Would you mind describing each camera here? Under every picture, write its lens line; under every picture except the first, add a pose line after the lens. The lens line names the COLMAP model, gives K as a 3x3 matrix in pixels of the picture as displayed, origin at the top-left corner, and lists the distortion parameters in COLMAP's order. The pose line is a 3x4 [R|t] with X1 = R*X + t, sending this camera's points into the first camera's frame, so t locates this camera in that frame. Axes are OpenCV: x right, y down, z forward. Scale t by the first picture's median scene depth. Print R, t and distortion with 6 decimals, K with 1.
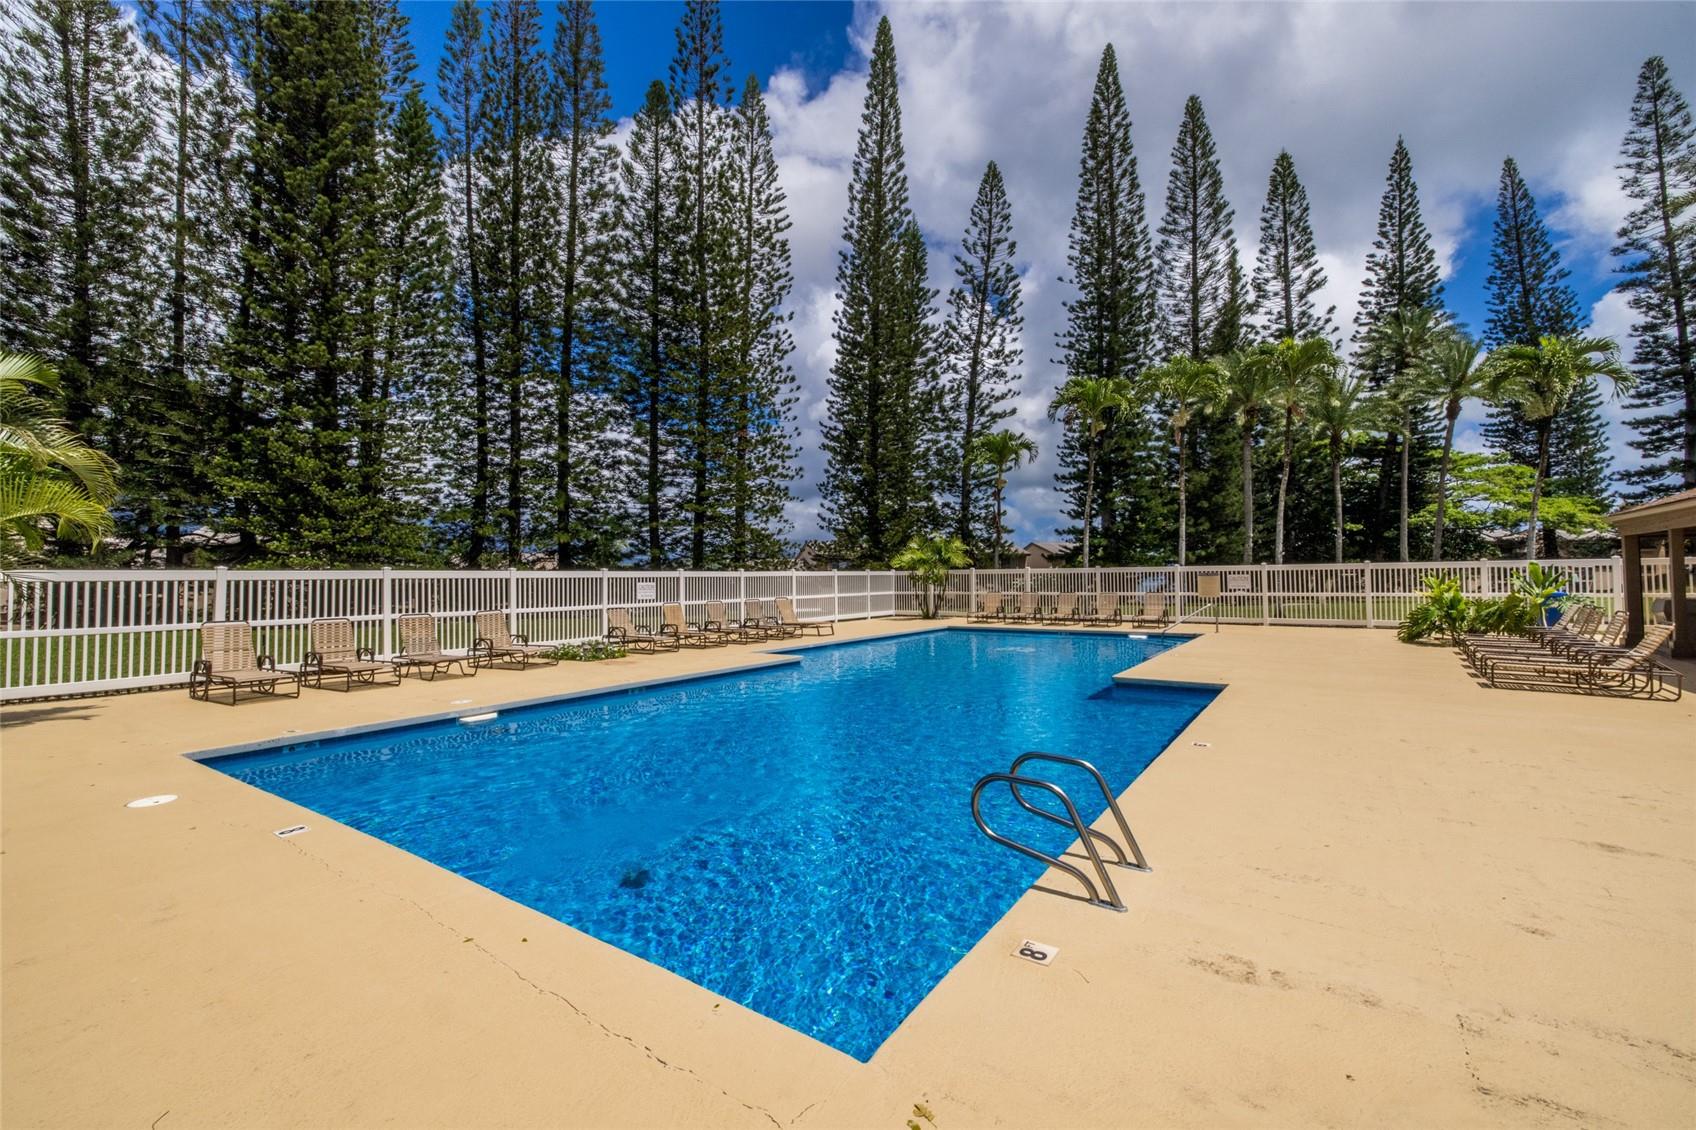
lens RADIAL K [[733.0, 0, 848.0], [0, 733.0, 565.0], [0, 0, 1]] dist [-0.001261, 0.007830]
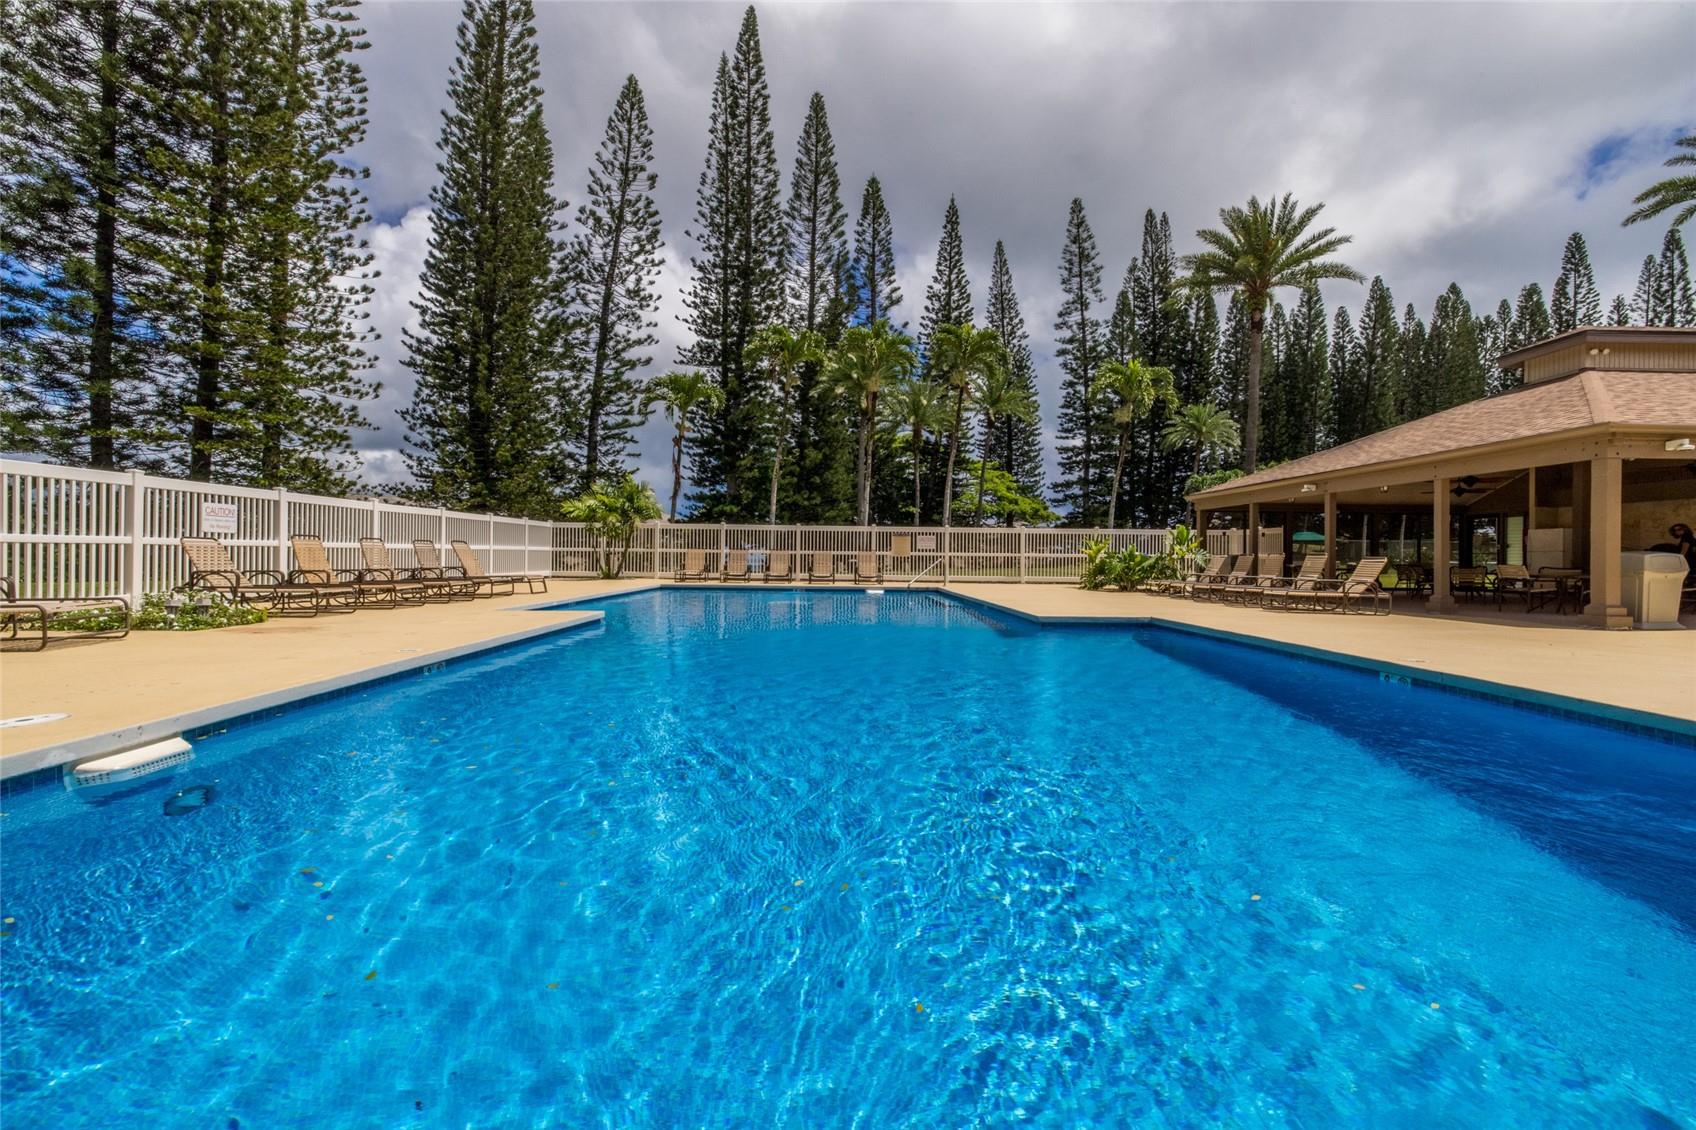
lens RADIAL K [[718.8, 0, 848.0], [0, 718.8, 565.0], [0, 0, 1]] dist [0.001336, 0.000357]
pose [[0.810318, 0.013801, 0.585828, -0.095537], [-0.029812, 0.999399, 0.017693, 0.022141], [-0.585232, -0.031802, 0.810242, 0.115668]]
